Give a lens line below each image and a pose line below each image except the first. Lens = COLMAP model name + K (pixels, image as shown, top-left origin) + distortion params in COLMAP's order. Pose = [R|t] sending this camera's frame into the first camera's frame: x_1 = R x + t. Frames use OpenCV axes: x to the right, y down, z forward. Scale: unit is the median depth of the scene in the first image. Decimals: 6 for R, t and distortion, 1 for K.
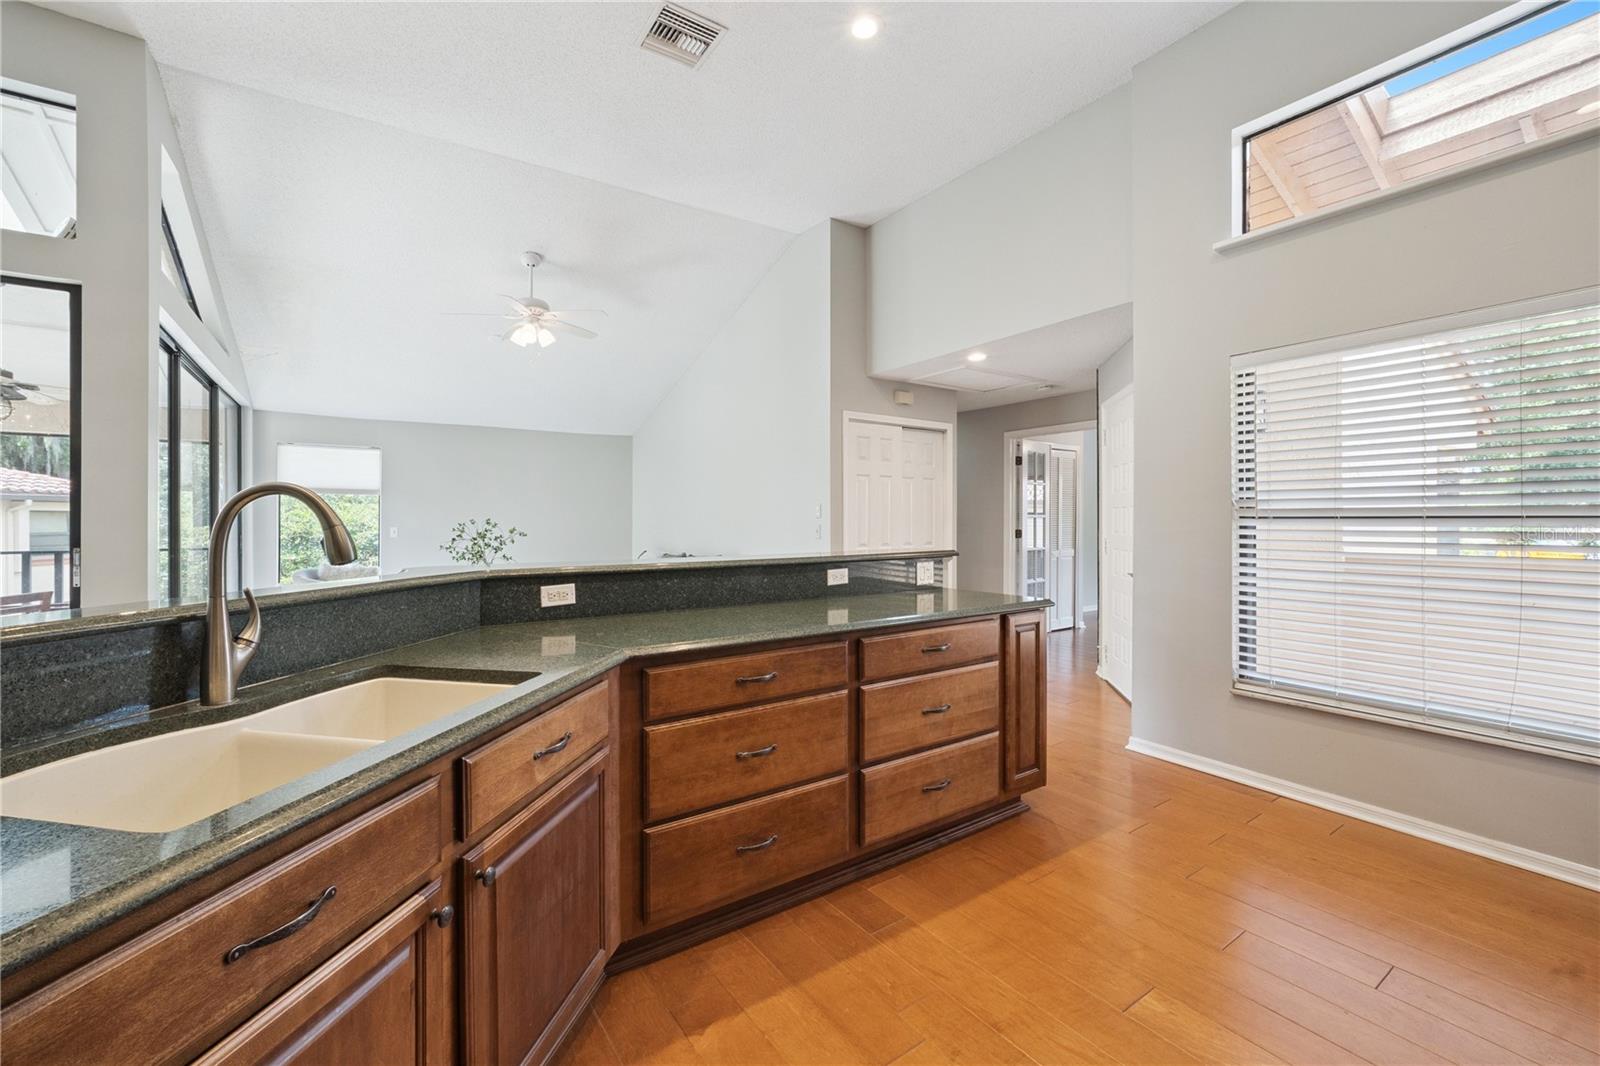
lens RADIAL K [[656.6, 0, 776.5], [0, 656.6, 522.2], [0, 0, 1]] dist [-0.008751, 0.000105]
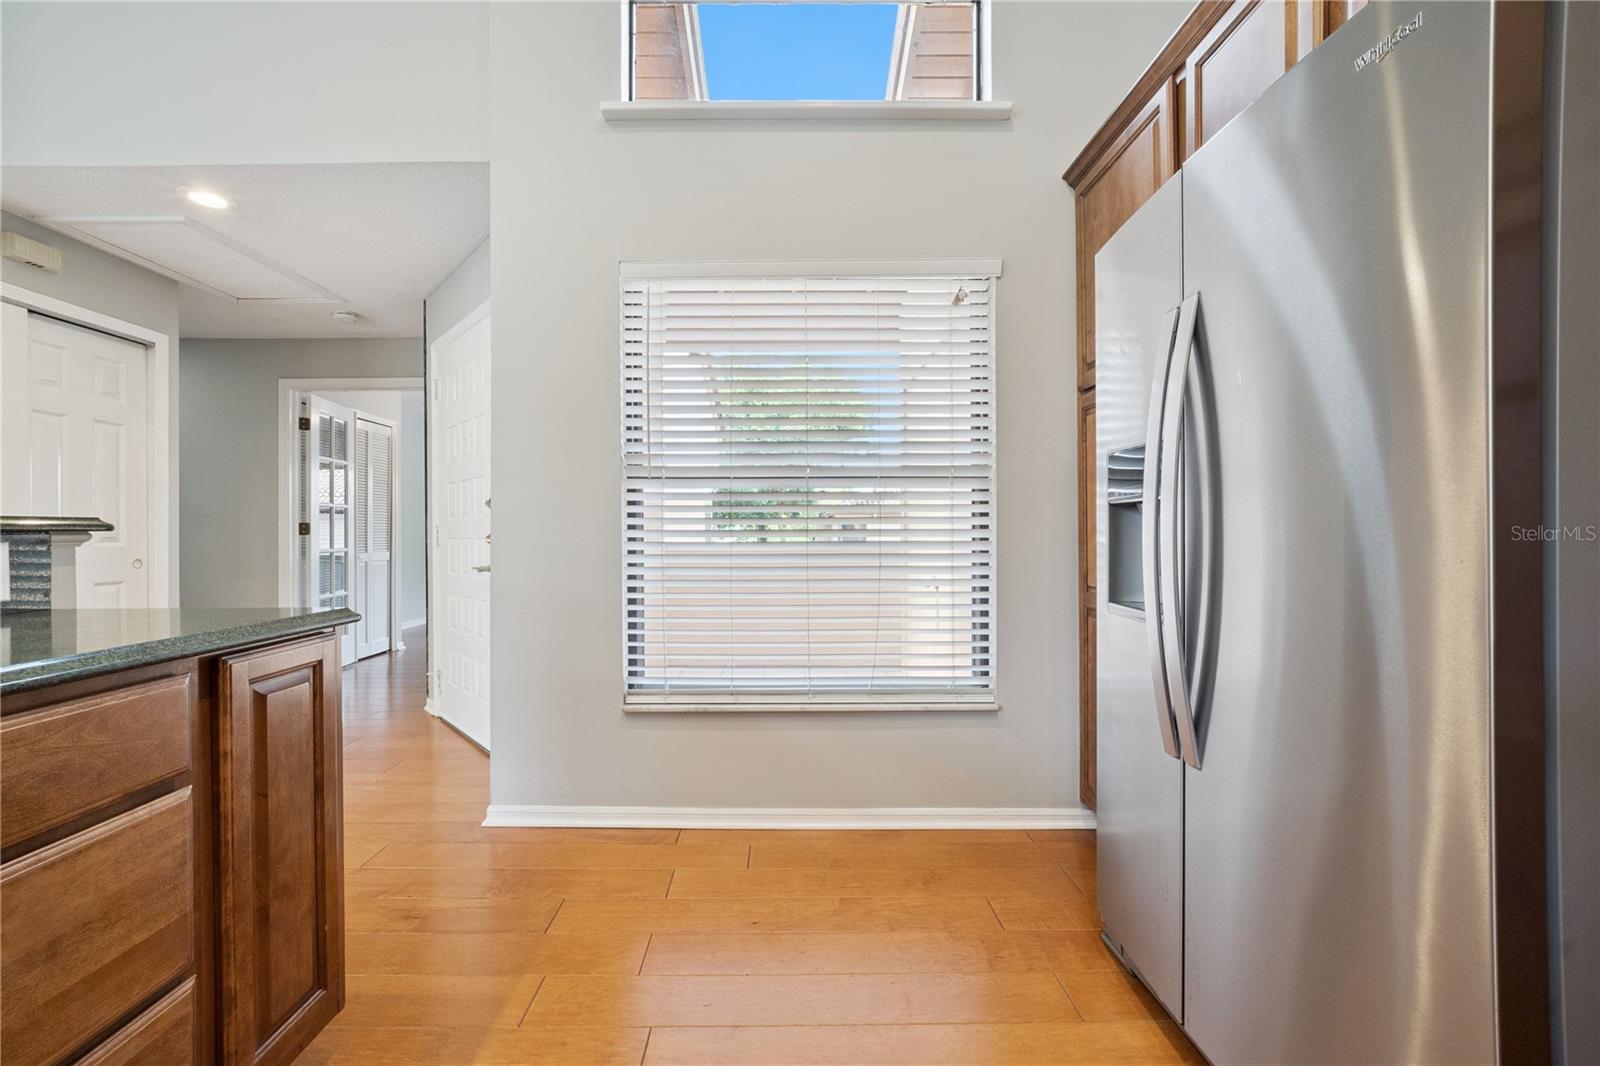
lens RADIAL K [[638.3, 0, 786.0], [0, 638.3, 536.0], [0, 0, 1]] dist [-0.018086, 0.007065]
pose [[0.548355, -0.003333, 0.836239, 0.167599], [0.005650, 0.999984, 0.000281, 0.054420], [-0.836226, 0.004570, 0.548365, 0.390865]]
